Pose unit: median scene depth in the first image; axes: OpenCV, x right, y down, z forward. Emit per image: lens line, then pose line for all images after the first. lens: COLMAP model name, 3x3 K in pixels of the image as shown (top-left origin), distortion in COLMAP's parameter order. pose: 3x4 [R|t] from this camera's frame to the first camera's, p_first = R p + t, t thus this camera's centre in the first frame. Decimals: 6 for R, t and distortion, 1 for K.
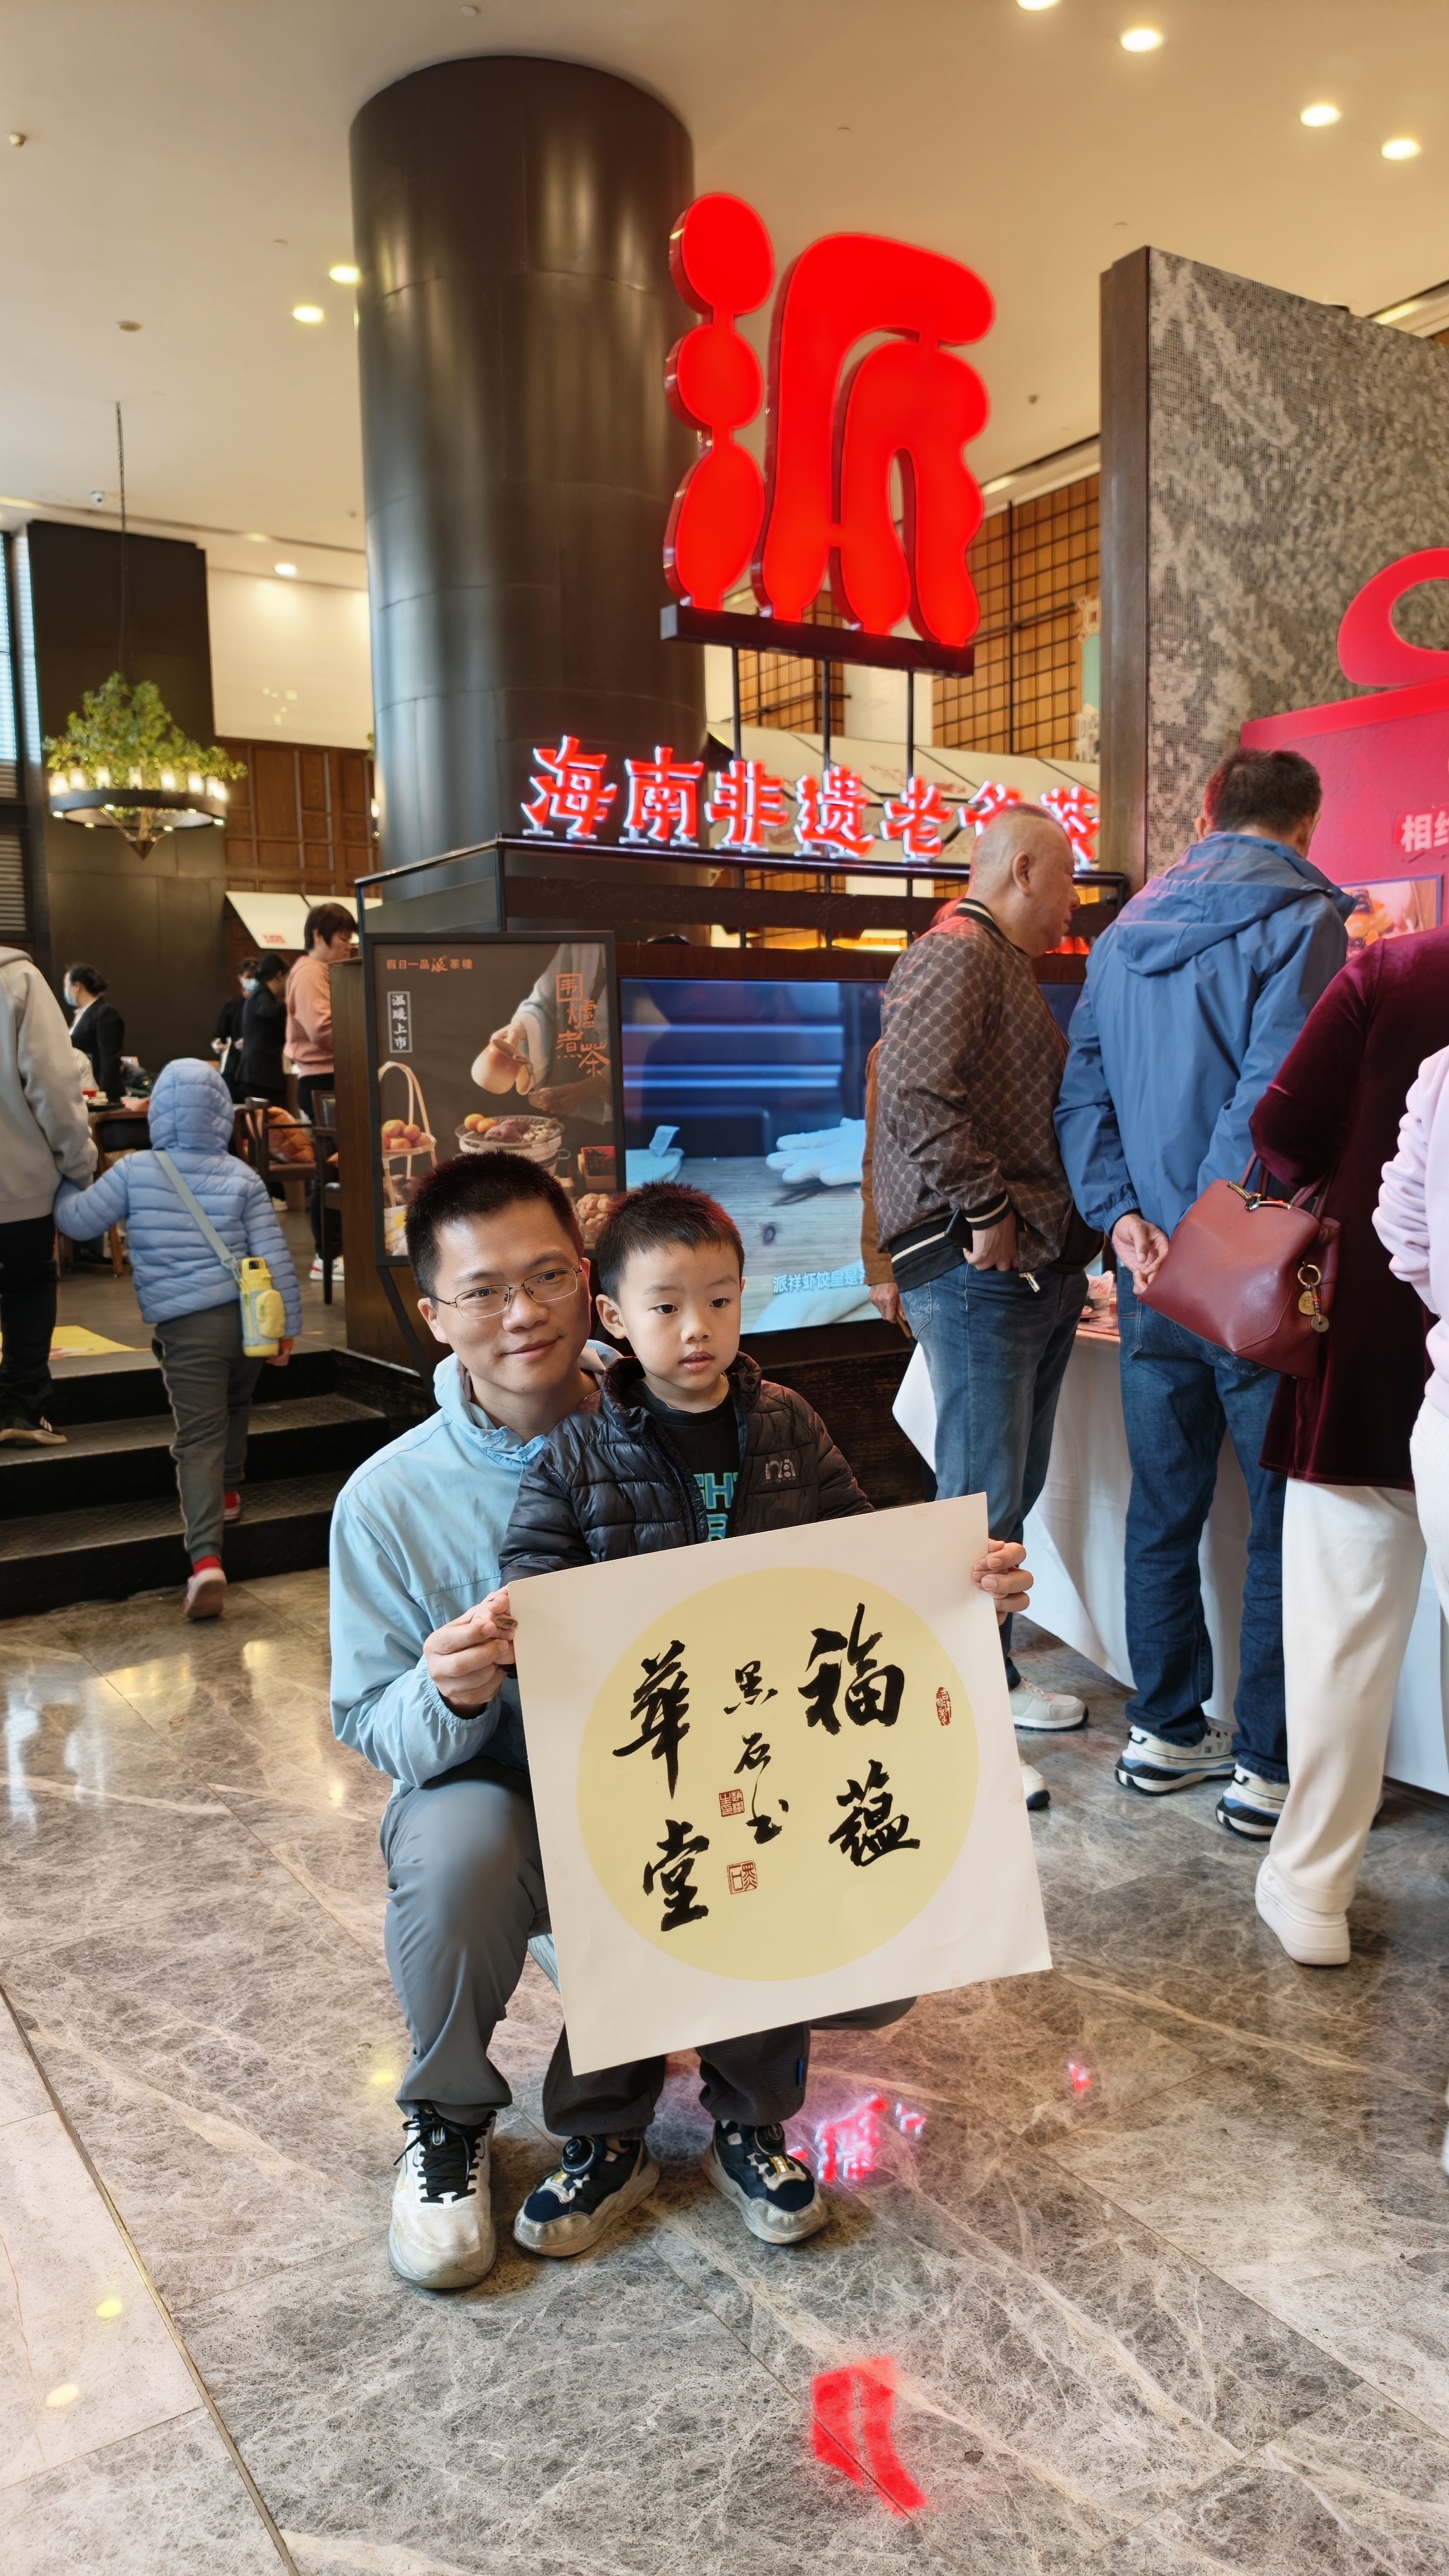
lens RADIAL K [[1818.4, 0, 775.6], [0, 1818.4, 1260.6], [0, 0, 1]] dist [0.020317, -0.043258]
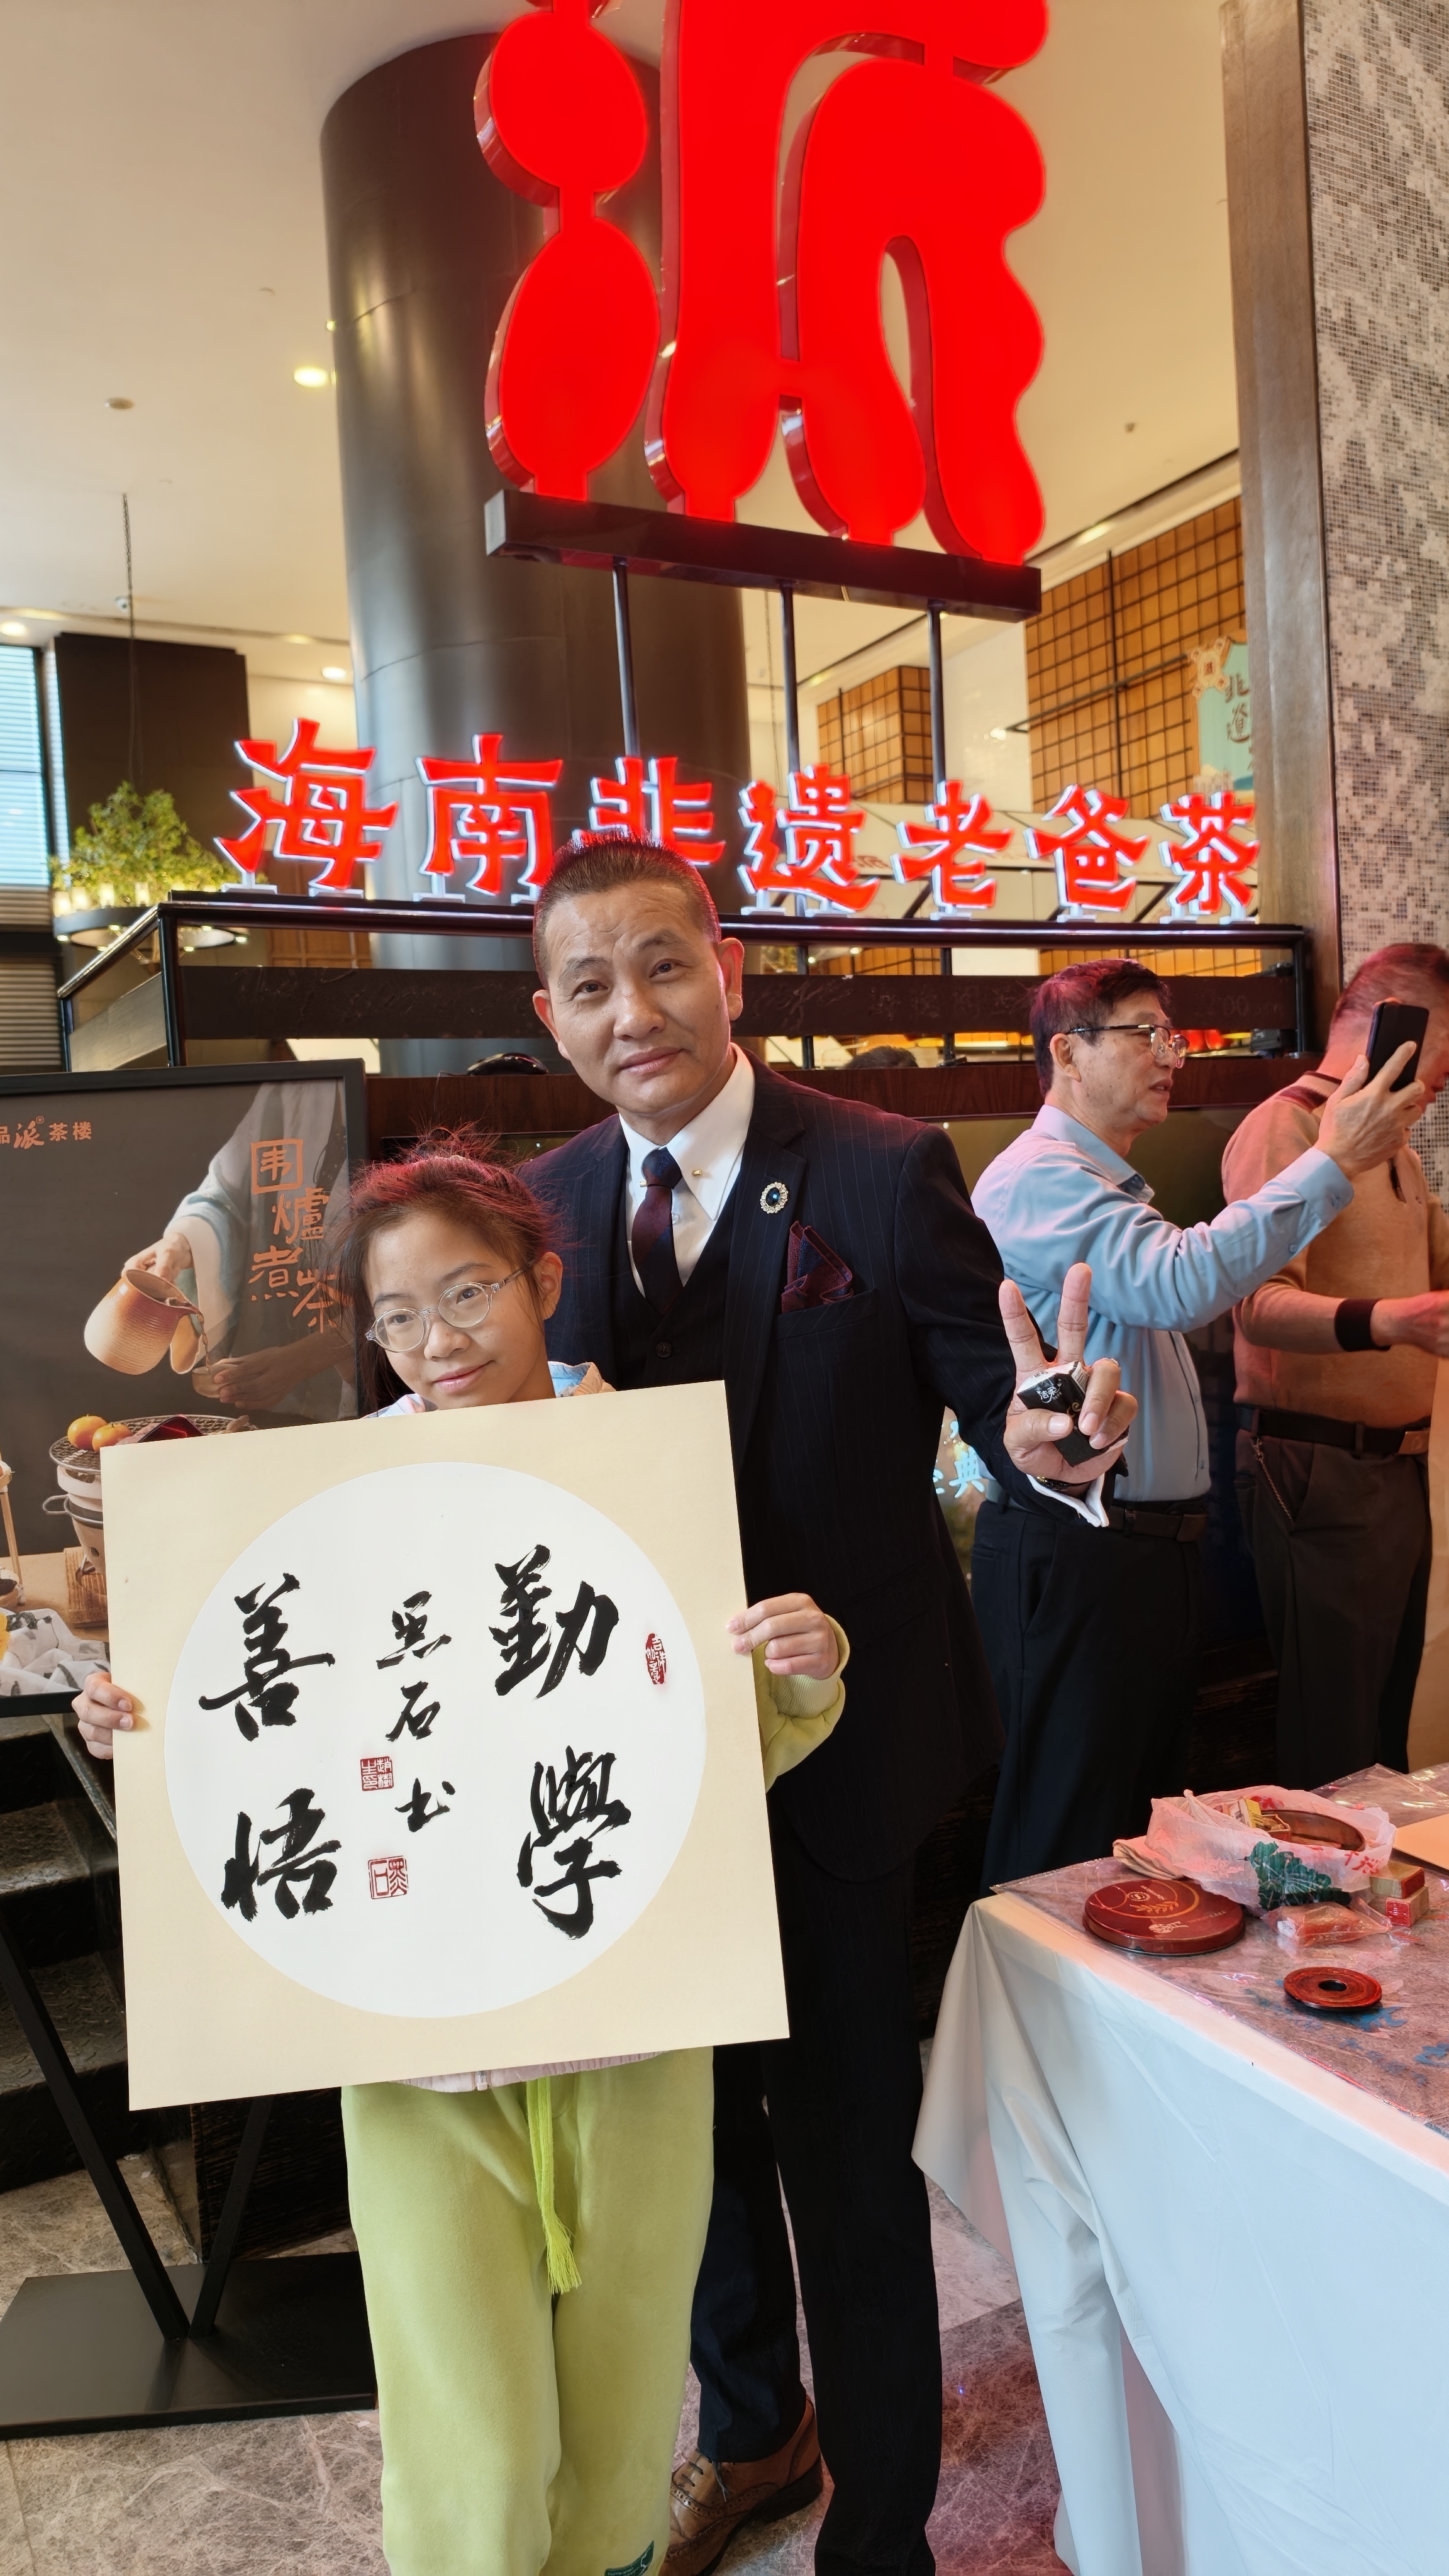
lens RADIAL K [[1818.4, 0, 761.7], [0, 1818.4, 1240.2], [0, 0, 1]] dist [0.020317, -0.043258]
pose [[0.996541, -0.031499, -0.076896, 0.052103], [0.026370, 0.997415, -0.066839, -0.068841], [0.078803, 0.064580, 0.994796, 0.371918]]
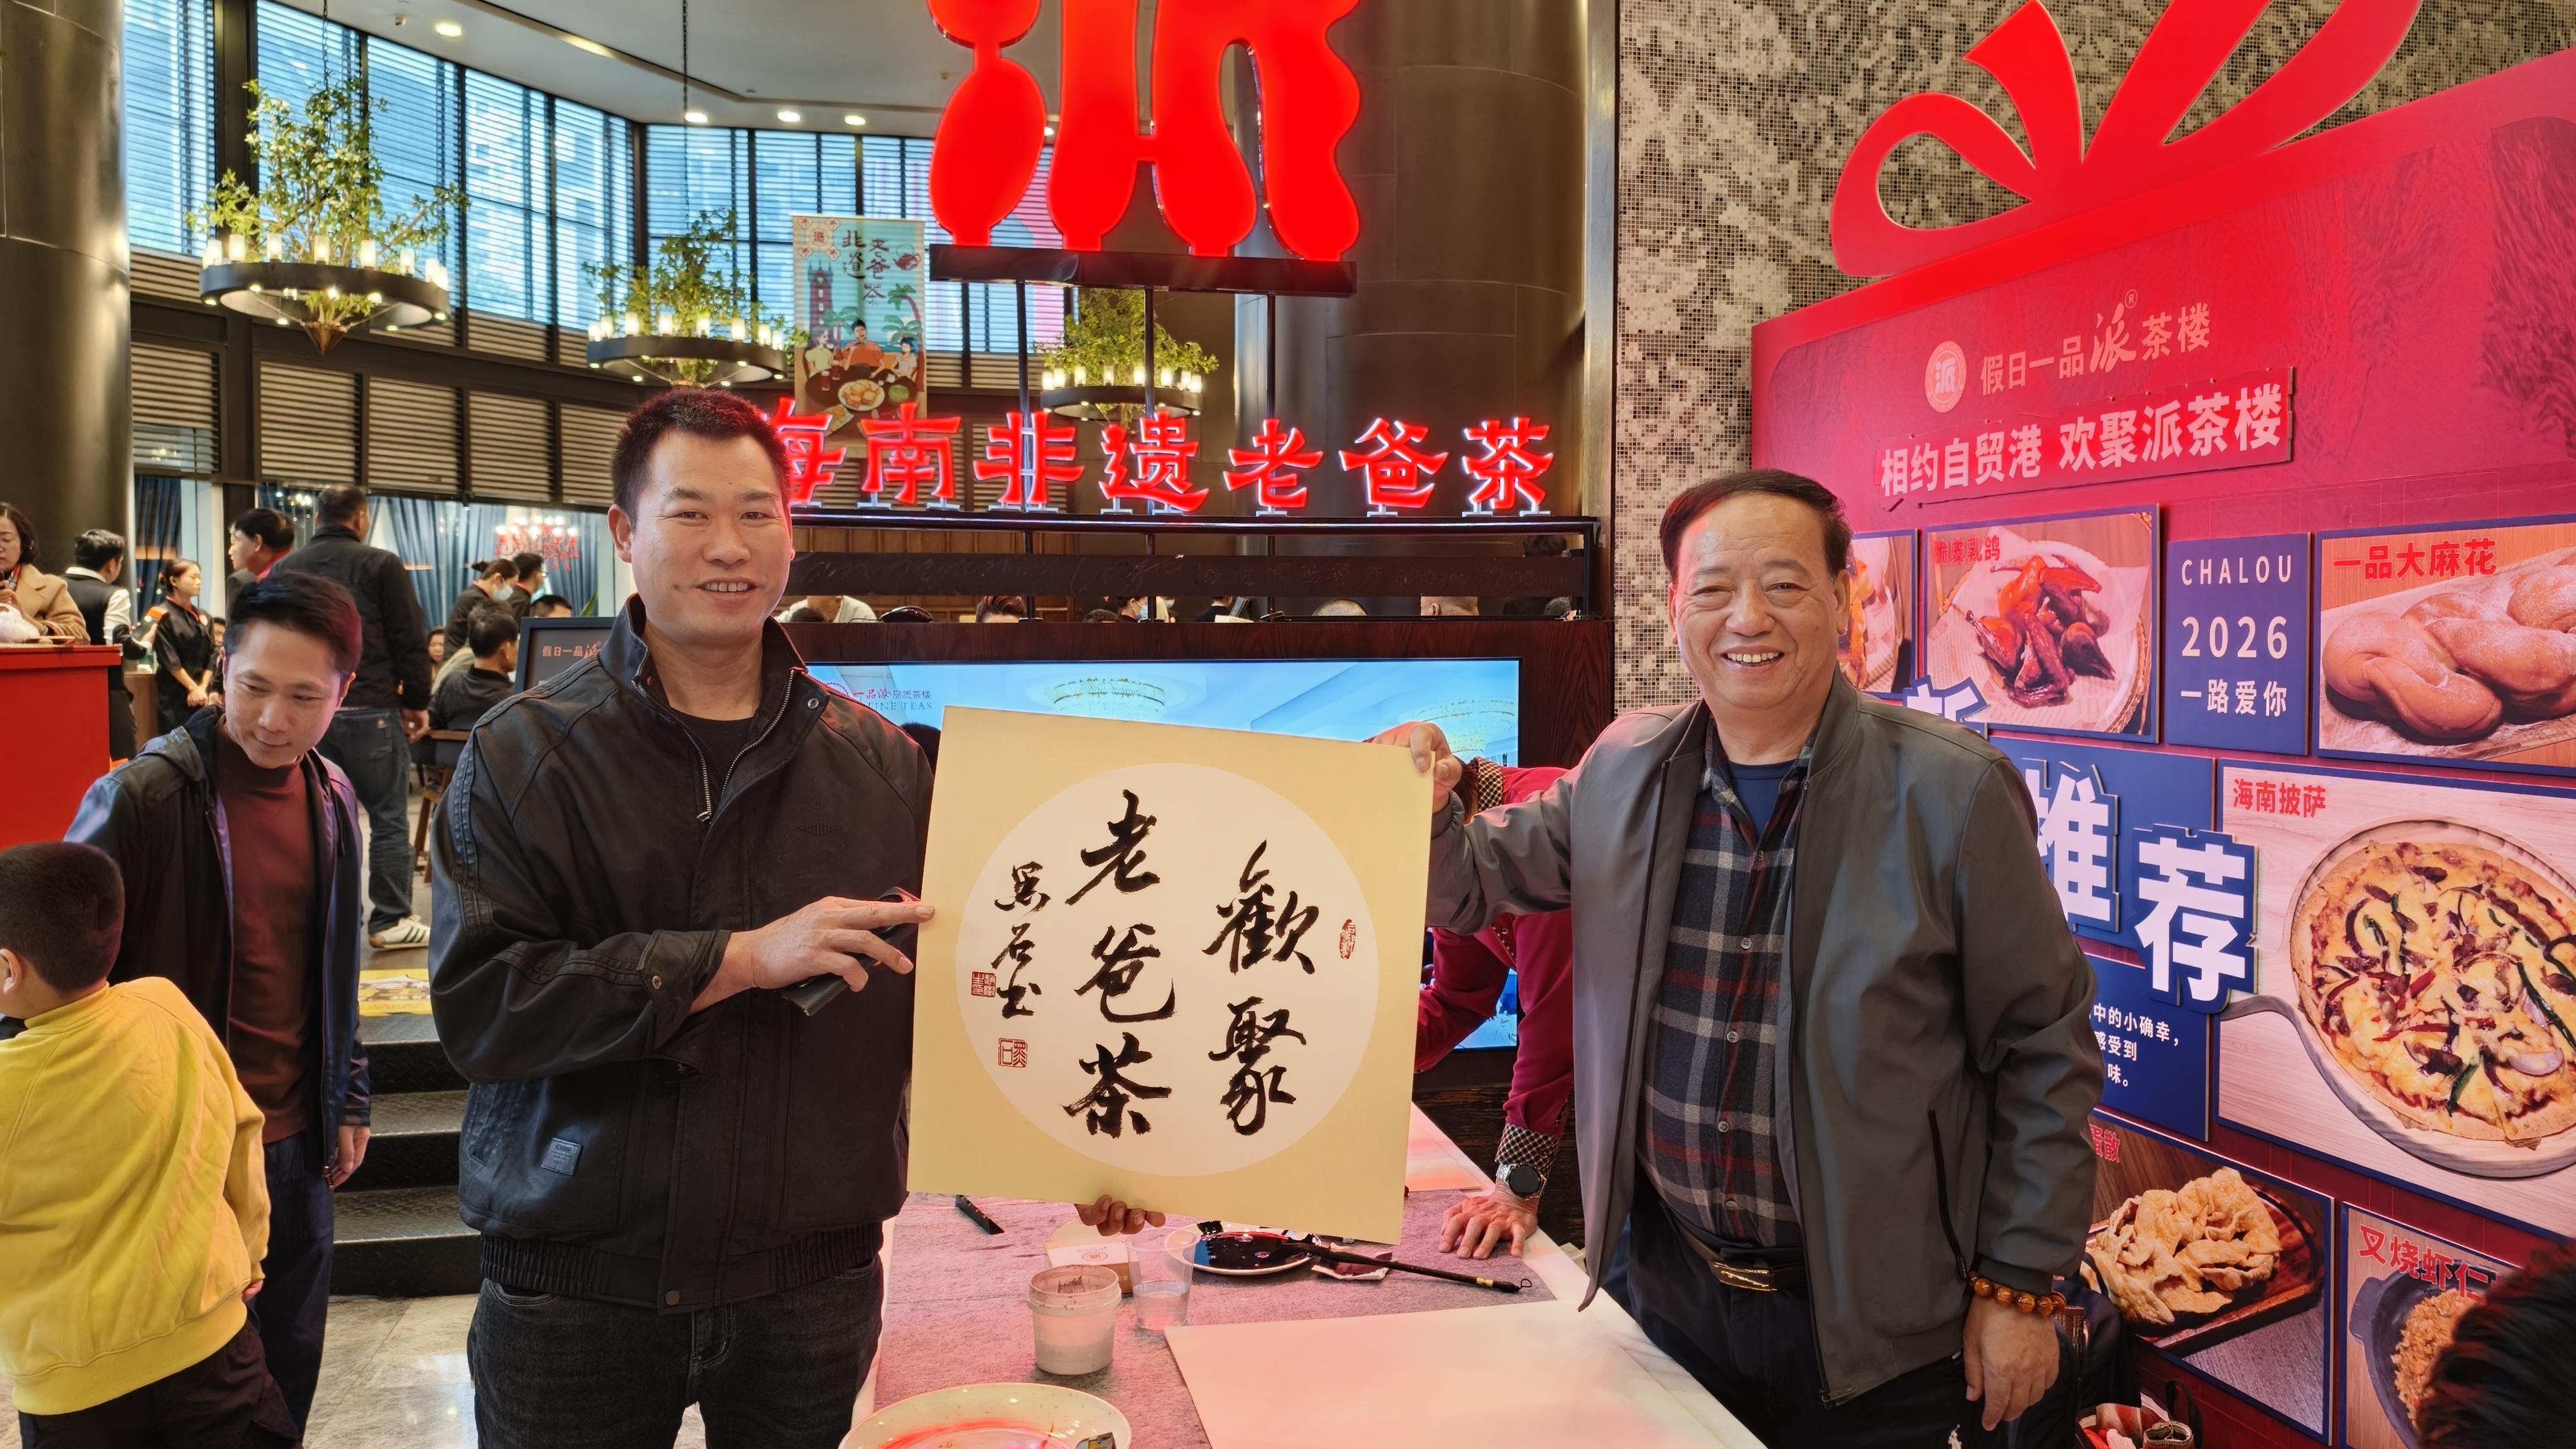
lens RADIAL K [[1818.4, 0, 1304.9], [0, 1818.4, 701.0], [0, 0, 1]] dist [0.020317, -0.043258]
pose [[0.933714, 0.030406, -0.356726, 0.358973], [-0.051948, 0.997349, -0.050963, -0.084328], [0.354231, 0.066116, 0.932818, 0.212856]]
